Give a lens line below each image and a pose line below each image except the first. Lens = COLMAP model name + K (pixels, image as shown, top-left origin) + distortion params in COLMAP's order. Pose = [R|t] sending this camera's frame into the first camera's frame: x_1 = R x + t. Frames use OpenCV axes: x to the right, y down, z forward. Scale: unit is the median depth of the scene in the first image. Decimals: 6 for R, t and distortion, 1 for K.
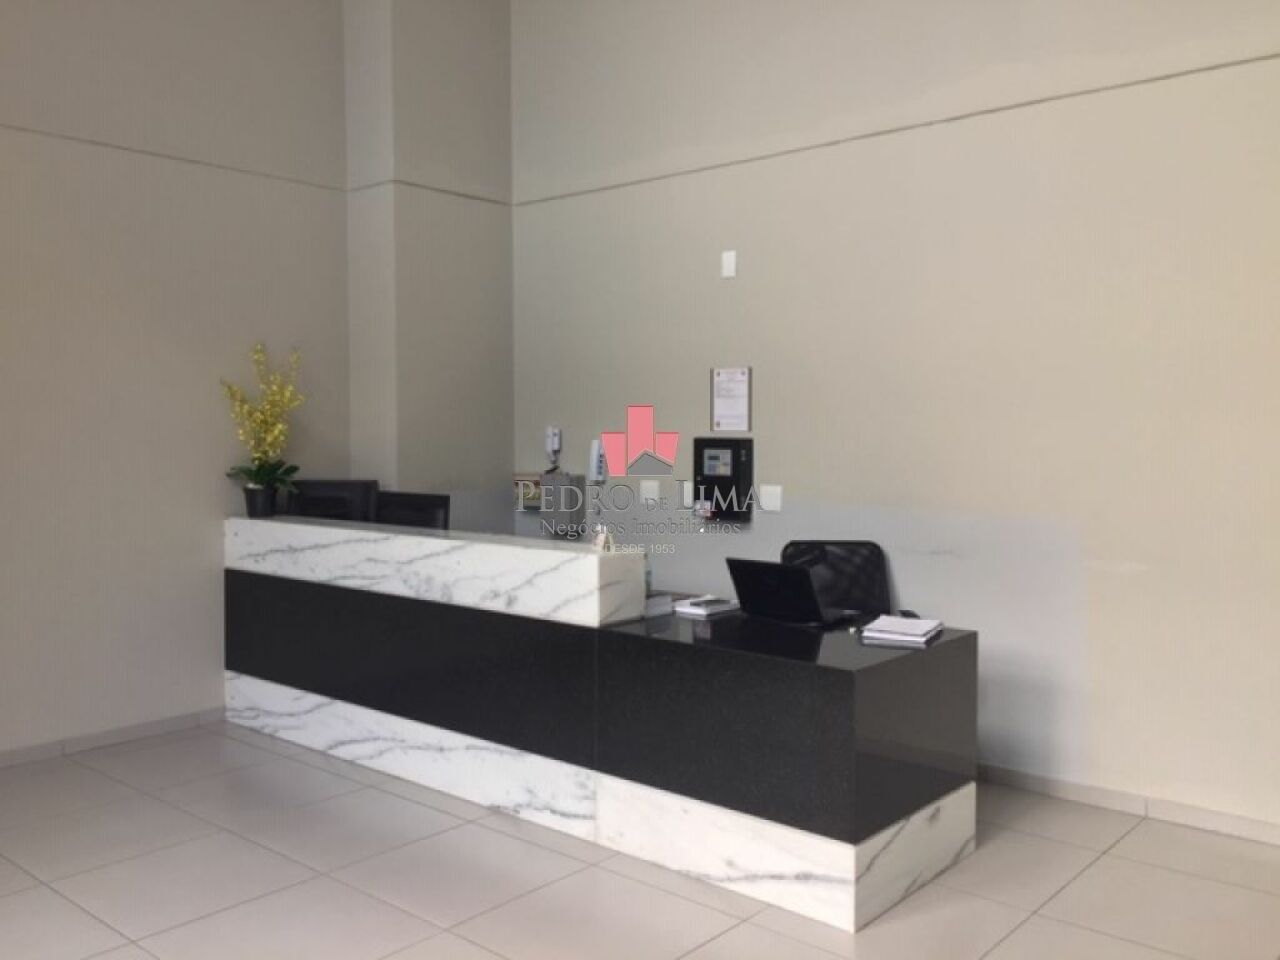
lens RADIAL K [[1111.1, 0, 637.3], [0, 1111.1, 491.3], [0, 0, 1]] dist [0.070276, -0.083555]
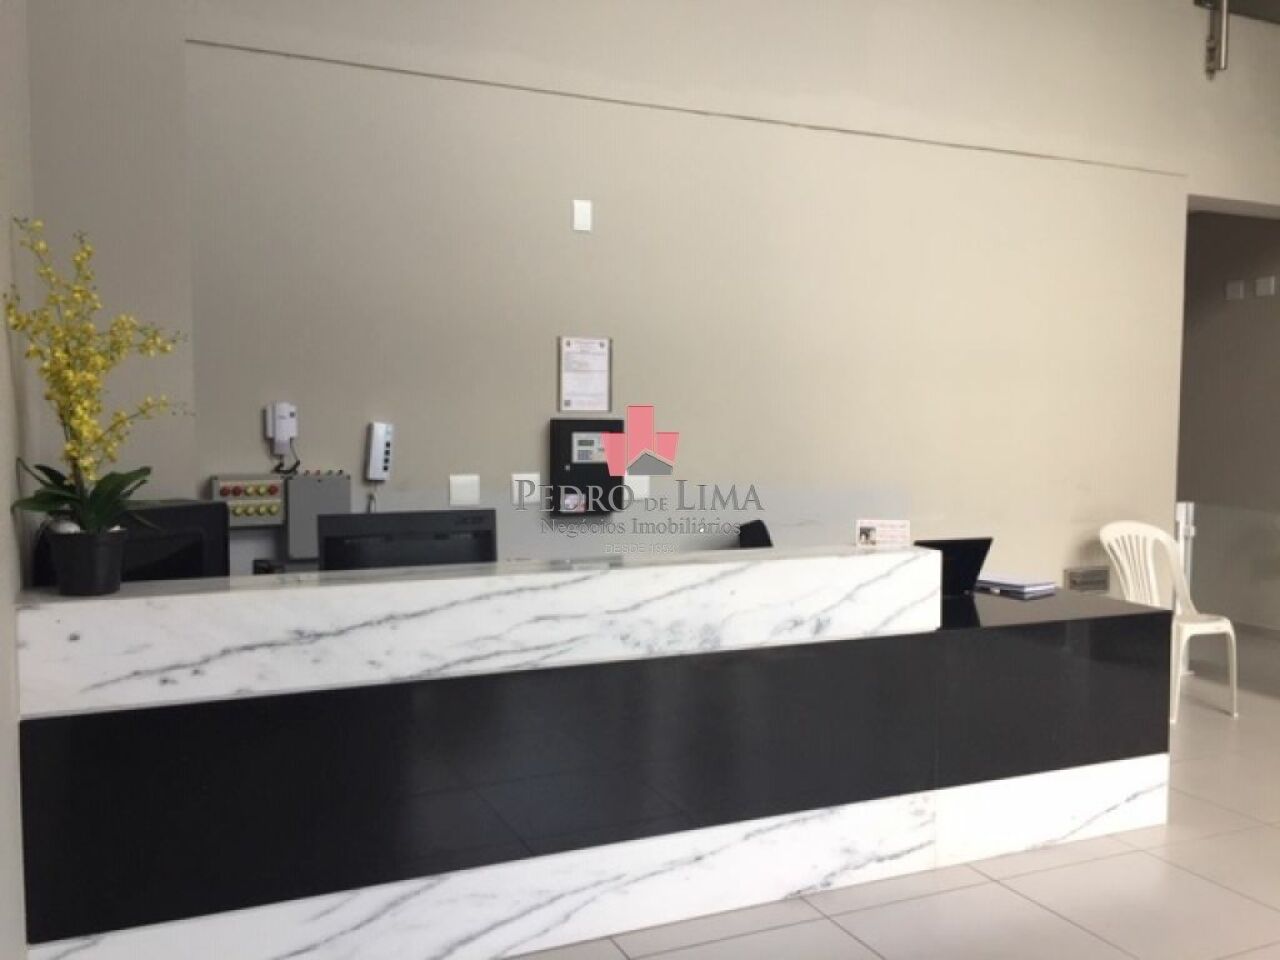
lens RADIAL K [[1111.1, 0, 633.0], [0, 1111.1, 488.3], [0, 0, 1]] dist [0.070276, -0.083555]
pose [[0.405058, -0.061758, 0.912203, -0.777075], [0.044396, 0.997868, 0.047843, -0.038438], [-0.913212, 0.021119, 0.406936, 0.695110]]
